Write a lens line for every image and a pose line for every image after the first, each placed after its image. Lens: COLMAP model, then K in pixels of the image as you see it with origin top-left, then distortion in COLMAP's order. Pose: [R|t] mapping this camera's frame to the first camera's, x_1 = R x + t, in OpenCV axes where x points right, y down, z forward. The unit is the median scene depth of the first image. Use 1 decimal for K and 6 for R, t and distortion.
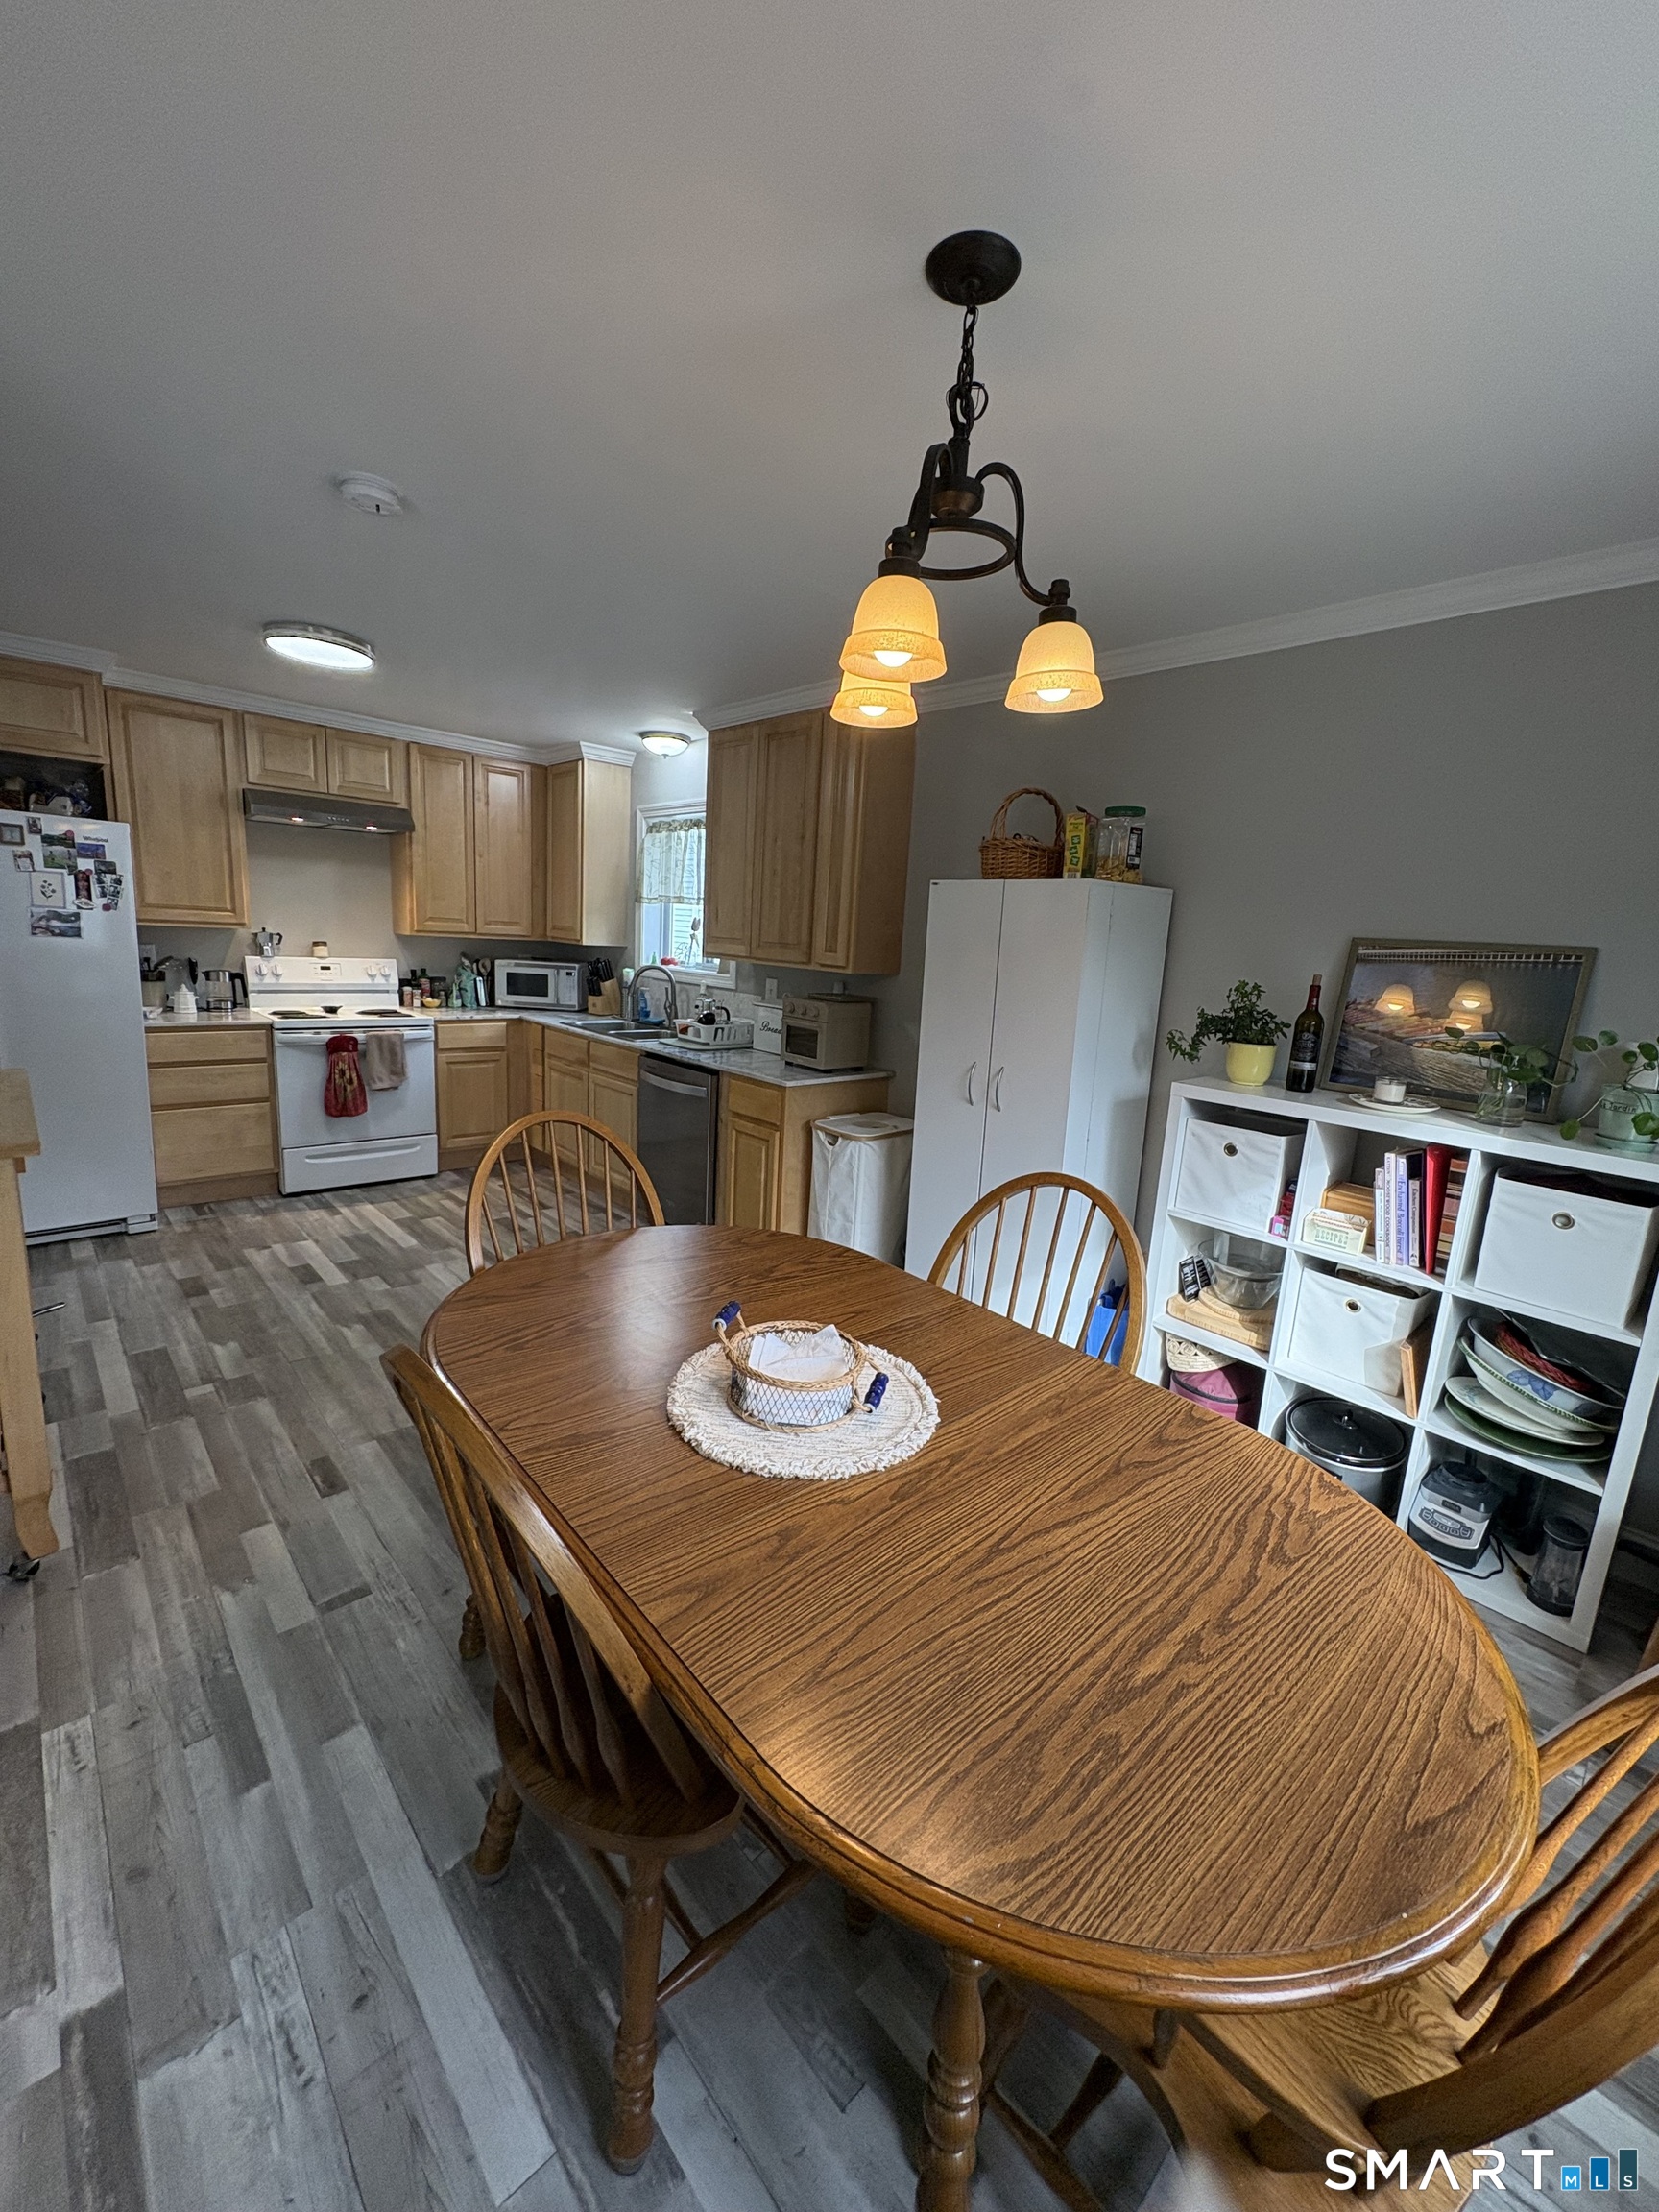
lens RADIAL K [[874.5, 0, 829.5], [0, 874.5, 1106.0], [0, 0, 1]] dist [0.000299, 0.000696]
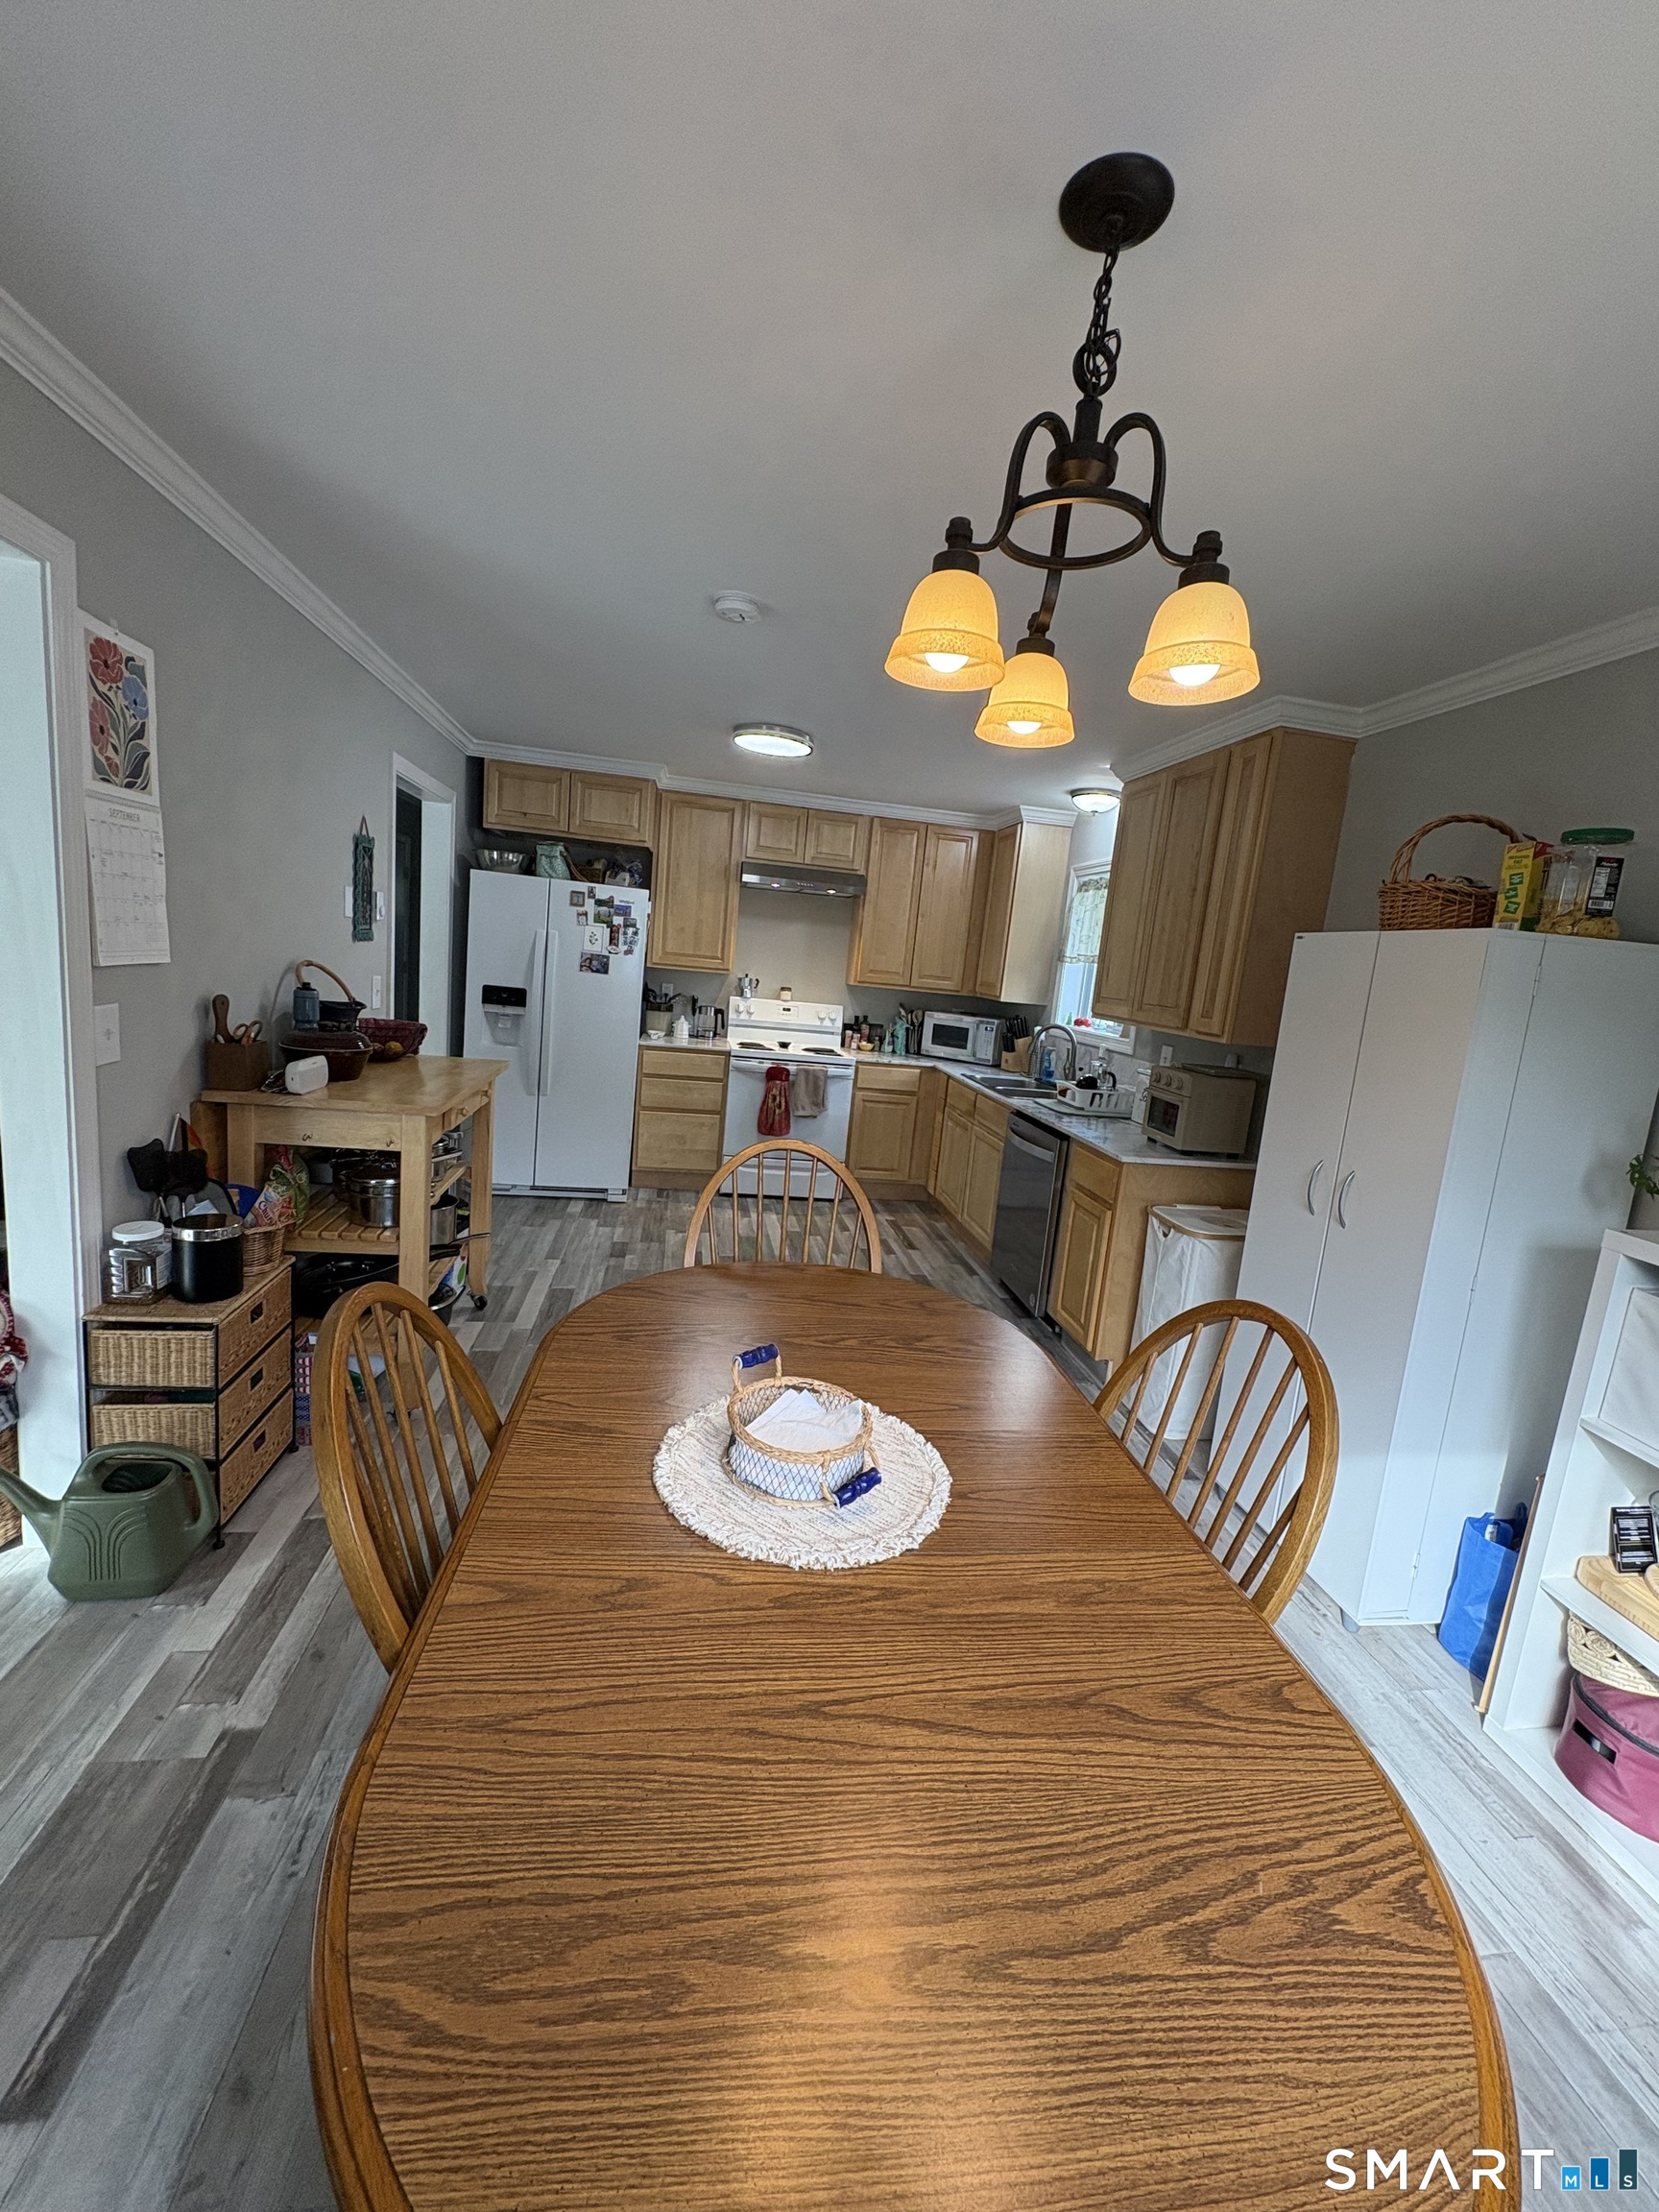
lens RADIAL K [[874.5, 0, 829.5], [0, 874.5, 1106.0], [0, 0, 1]] dist [0.000299, 0.000696]
pose [[0.832118, 0.112874, -0.542990, 0.166380], [-0.152422, 0.987913, -0.028221, -0.007102], [0.533242, 0.106247, 0.839265, 0.076485]]
